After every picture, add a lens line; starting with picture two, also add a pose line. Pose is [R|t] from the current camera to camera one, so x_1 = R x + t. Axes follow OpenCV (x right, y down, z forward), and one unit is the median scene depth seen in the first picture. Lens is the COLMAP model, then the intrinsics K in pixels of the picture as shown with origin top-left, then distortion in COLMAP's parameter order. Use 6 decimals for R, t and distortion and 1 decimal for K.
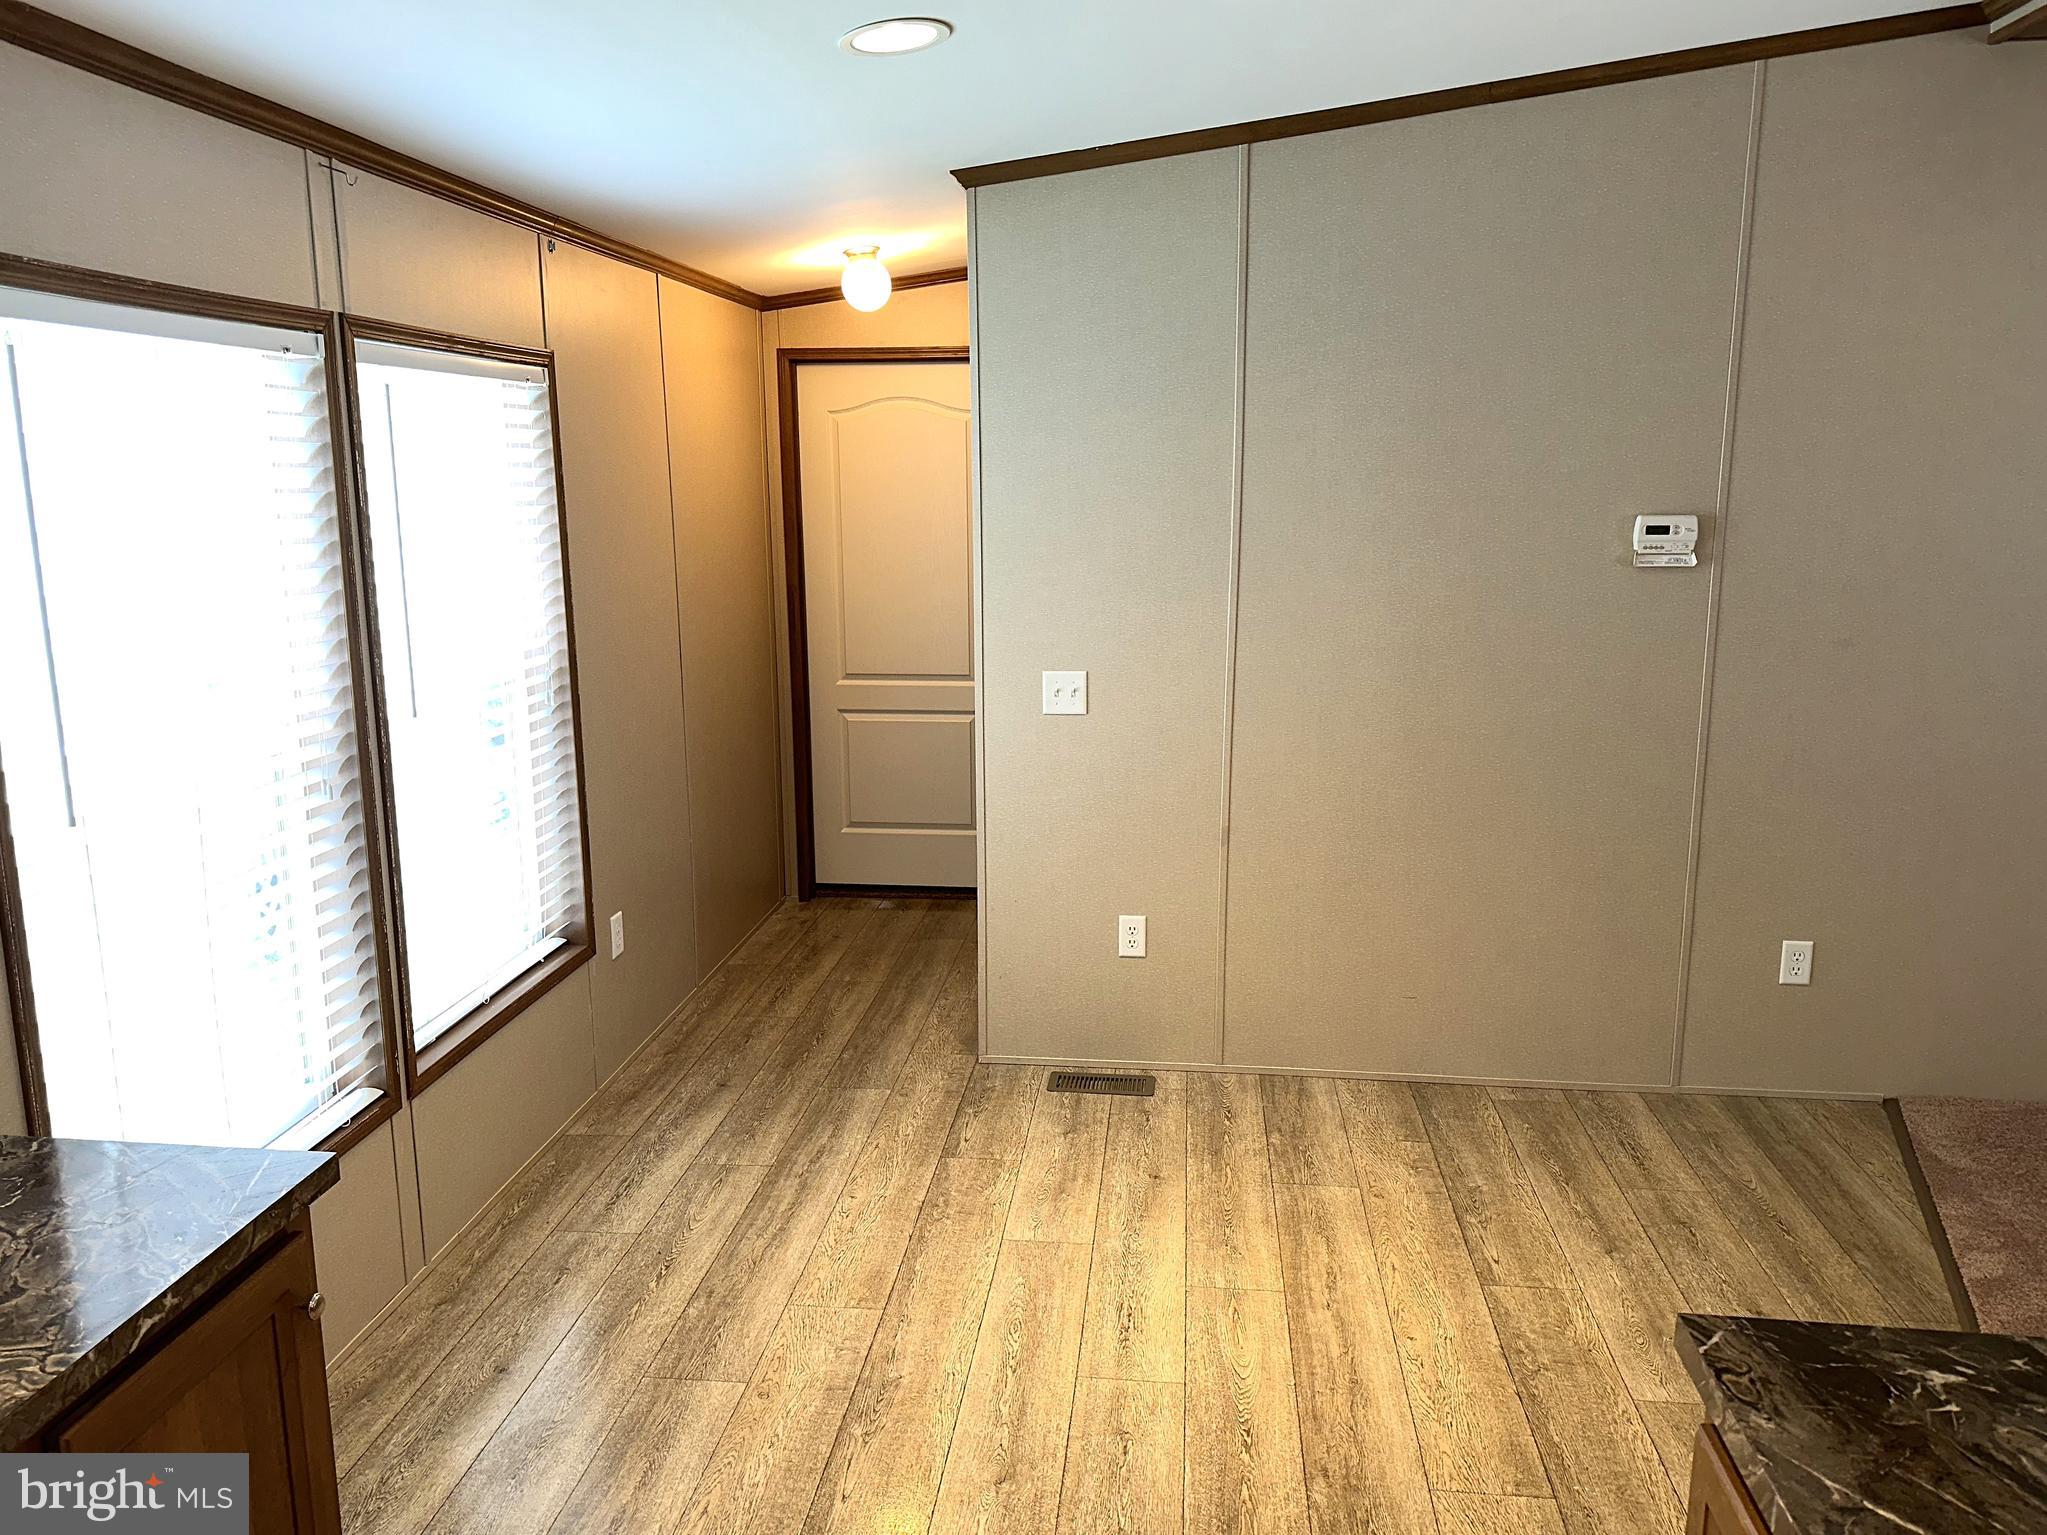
lens RADIAL K [[1495.8, 0, 1014.0], [0, 1495.8, 774.4], [0, 0, 1]] dist [0.116550, -0.231886]
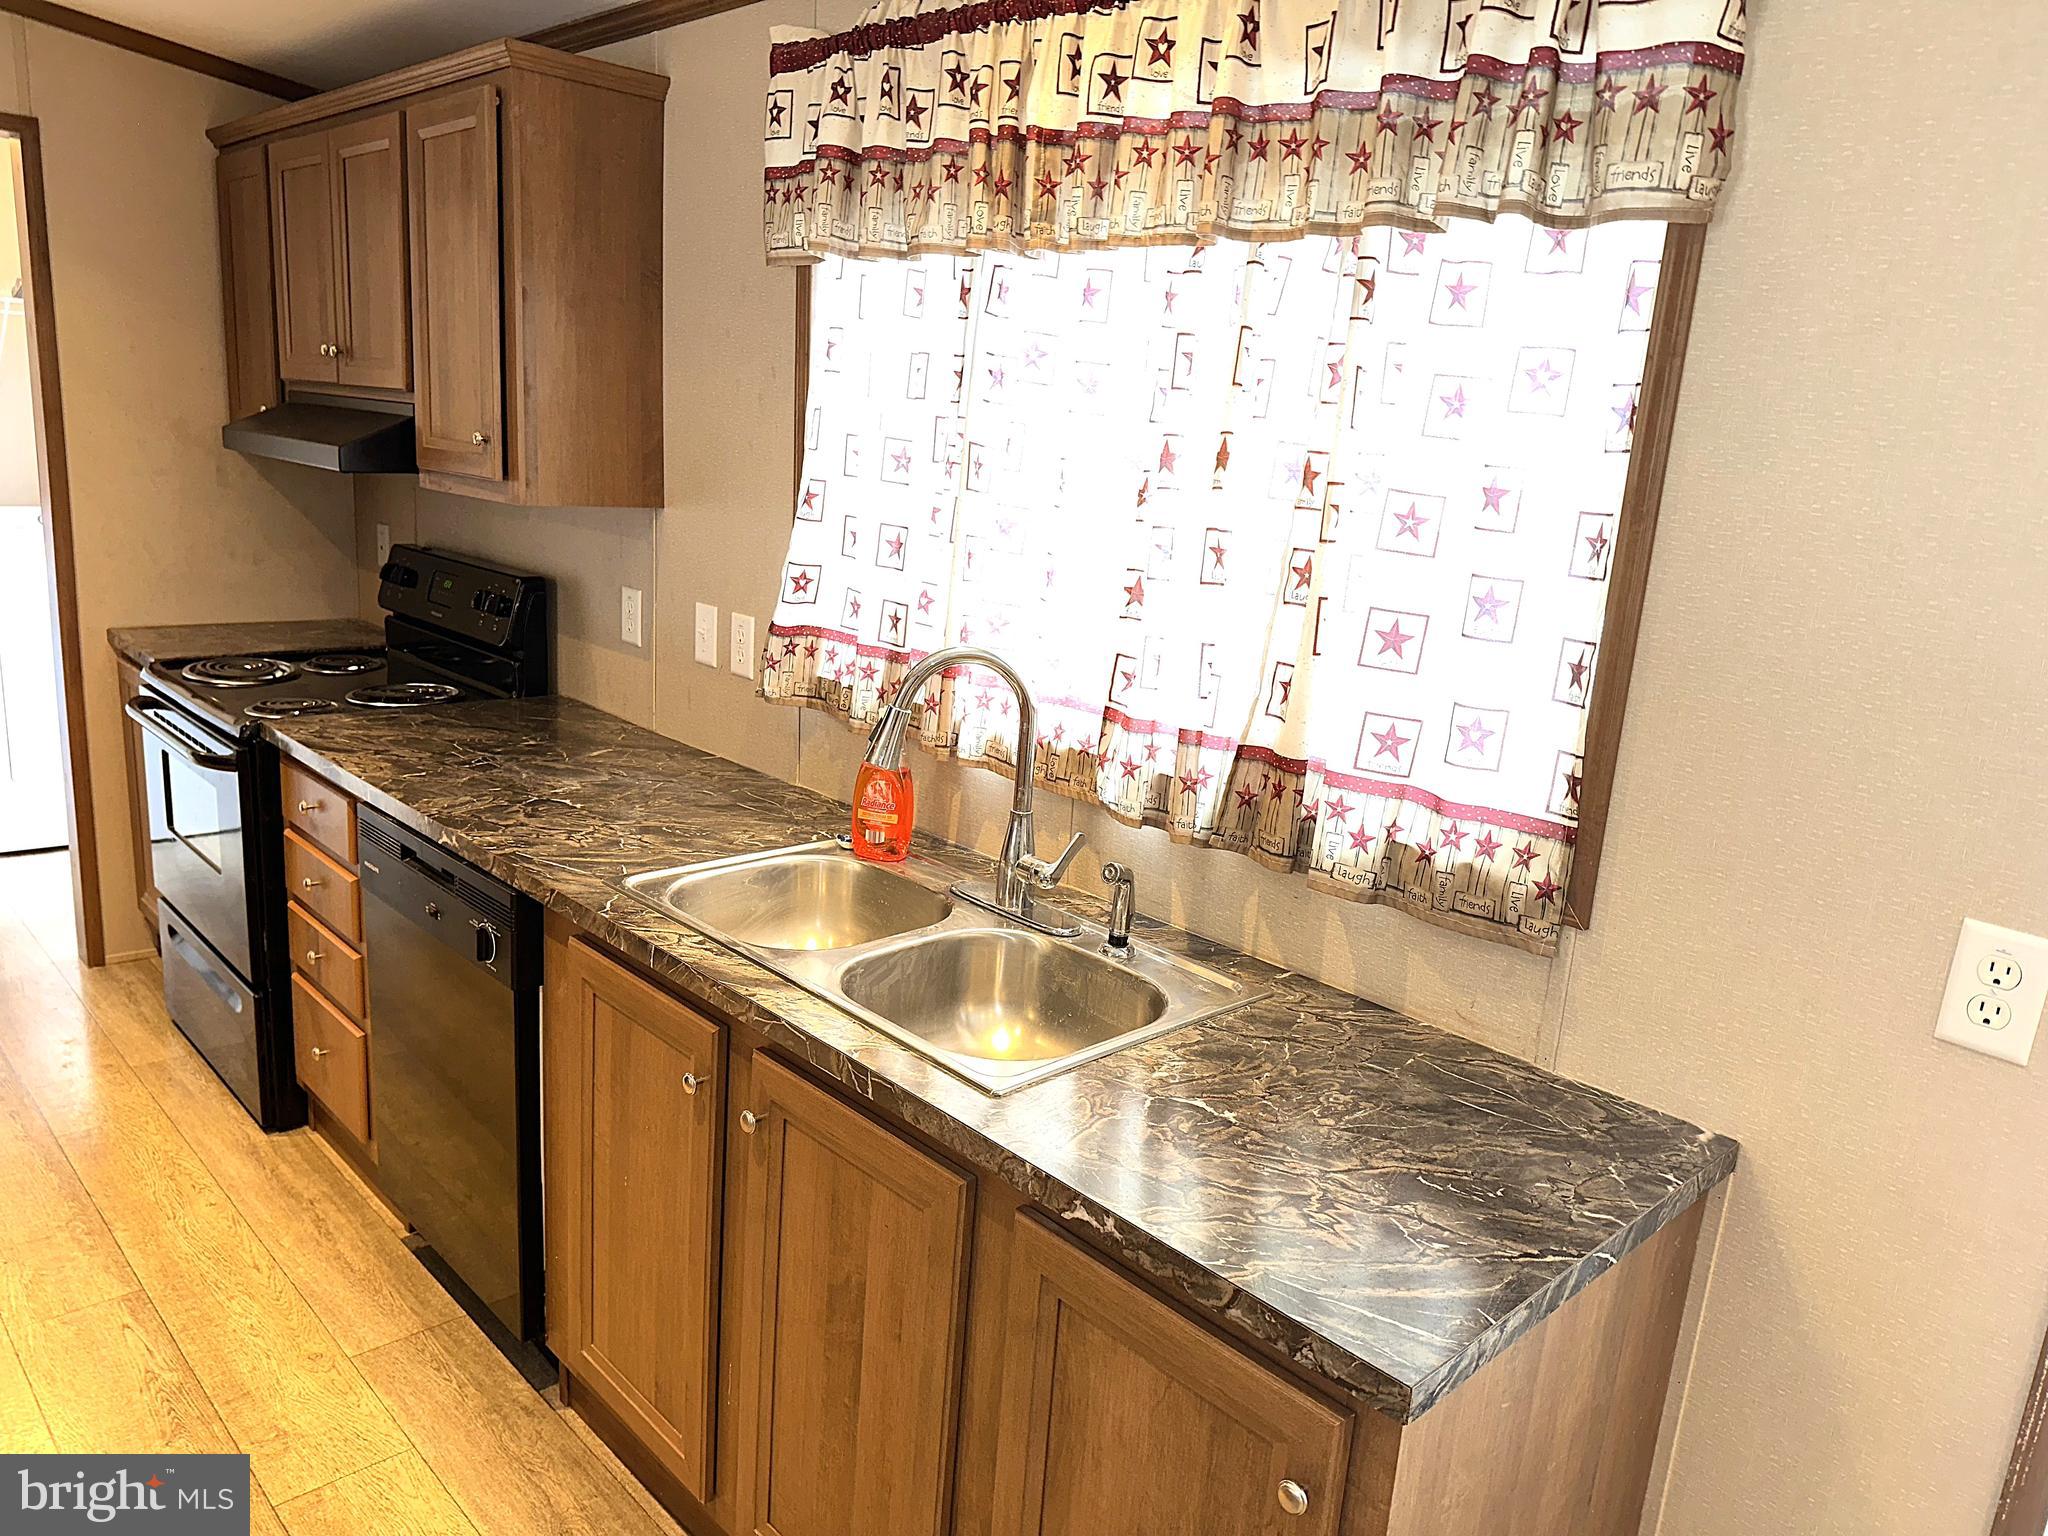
lens RADIAL K [[1432.8, 0, 1024.0], [0, 1432.8, 768.0], [0, 0, 1]] dist [0.079879, -0.116195]
pose [[-0.638646, 0.141157, -0.756443, 0.043350], [-0.211556, 0.912941, 0.348973, -0.085835], [0.739848, 0.382900, -0.553184, 0.562354]]
